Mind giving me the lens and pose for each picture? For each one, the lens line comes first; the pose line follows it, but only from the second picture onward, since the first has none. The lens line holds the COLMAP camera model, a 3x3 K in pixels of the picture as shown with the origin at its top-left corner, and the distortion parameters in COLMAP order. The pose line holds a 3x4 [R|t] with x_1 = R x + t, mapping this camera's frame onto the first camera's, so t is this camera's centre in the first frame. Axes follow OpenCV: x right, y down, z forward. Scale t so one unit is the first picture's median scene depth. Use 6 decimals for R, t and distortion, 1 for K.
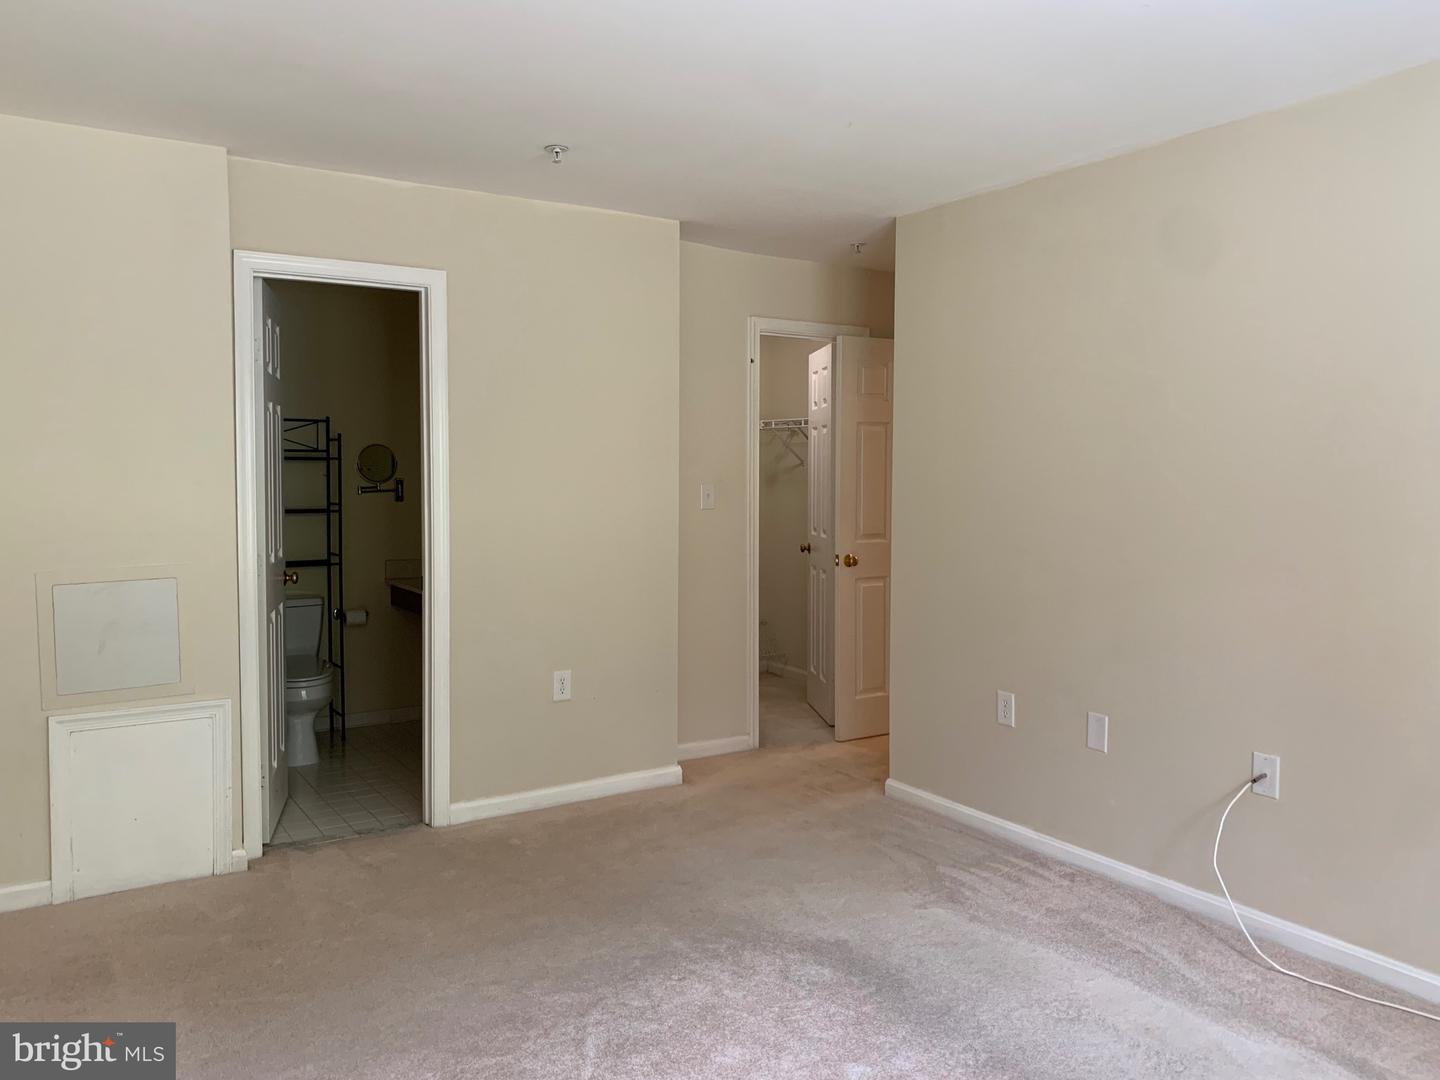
lens RADIAL K [[1086.2, 0, 721.5], [0, 1086.2, 524.9], [0, 0, 1]] dist [0.005095, 0.006059]
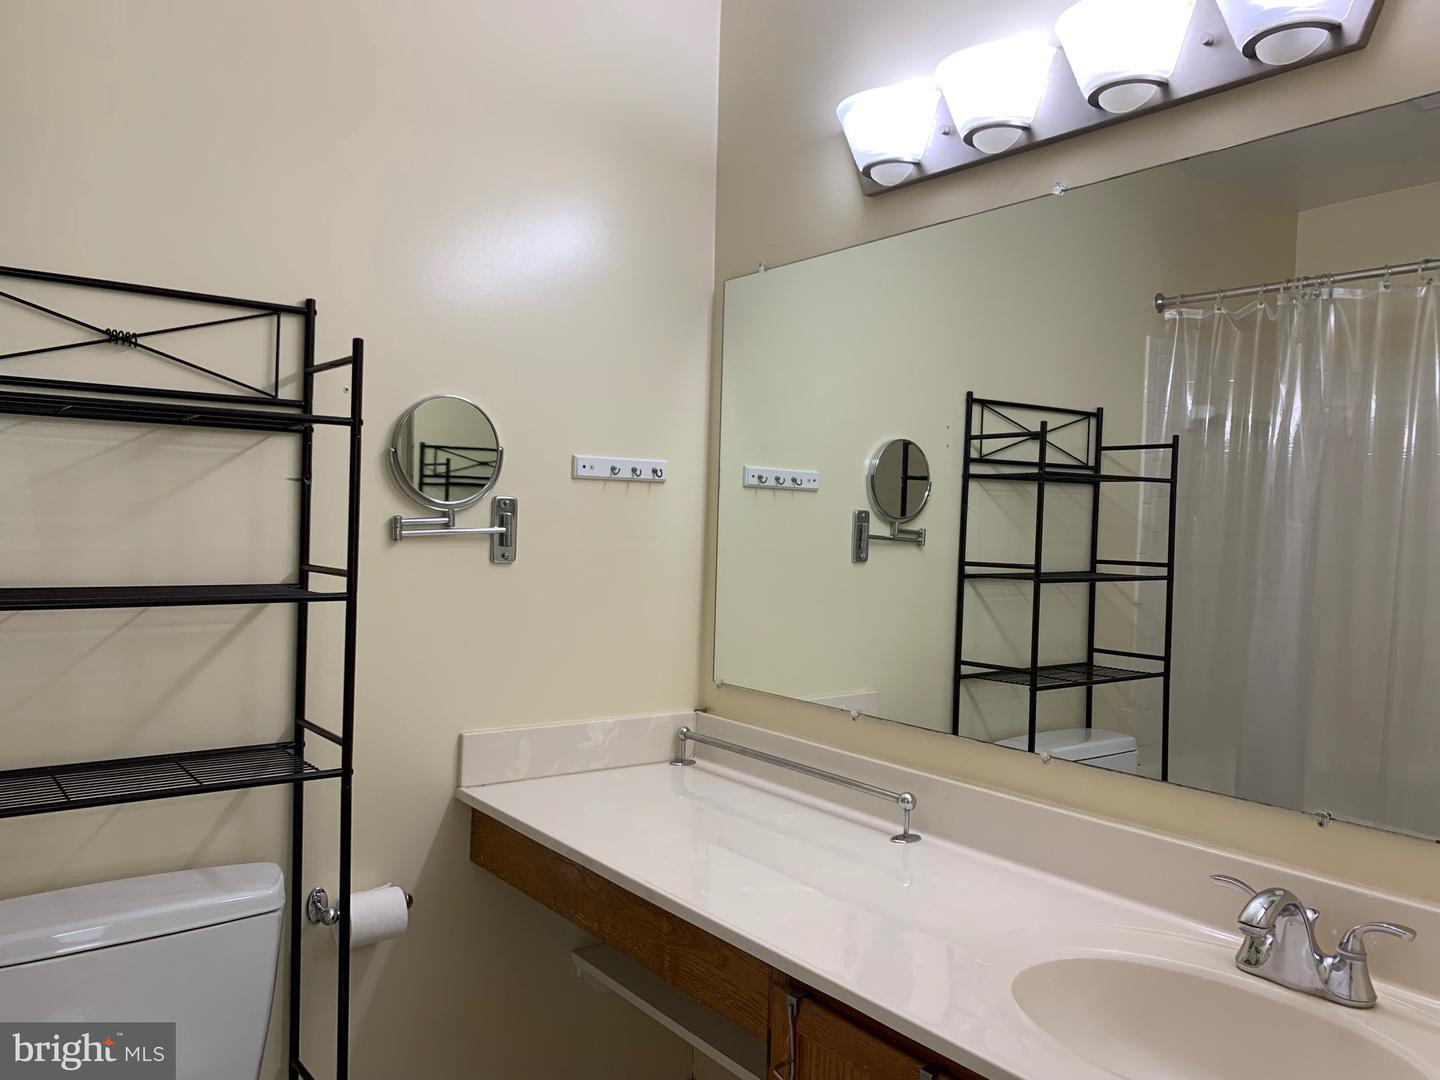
lens RADIAL K [[1086.2, 0, 712.7], [0, 1086.2, 552.7], [0, 0, 1]] dist [0.005095, 0.006059]
pose [[0.996817, 0.025450, 0.075555, -0.266133], [-0.024223, 0.999560, -0.017117, -0.021690], [-0.075957, 0.015232, 0.996995, 0.671898]]
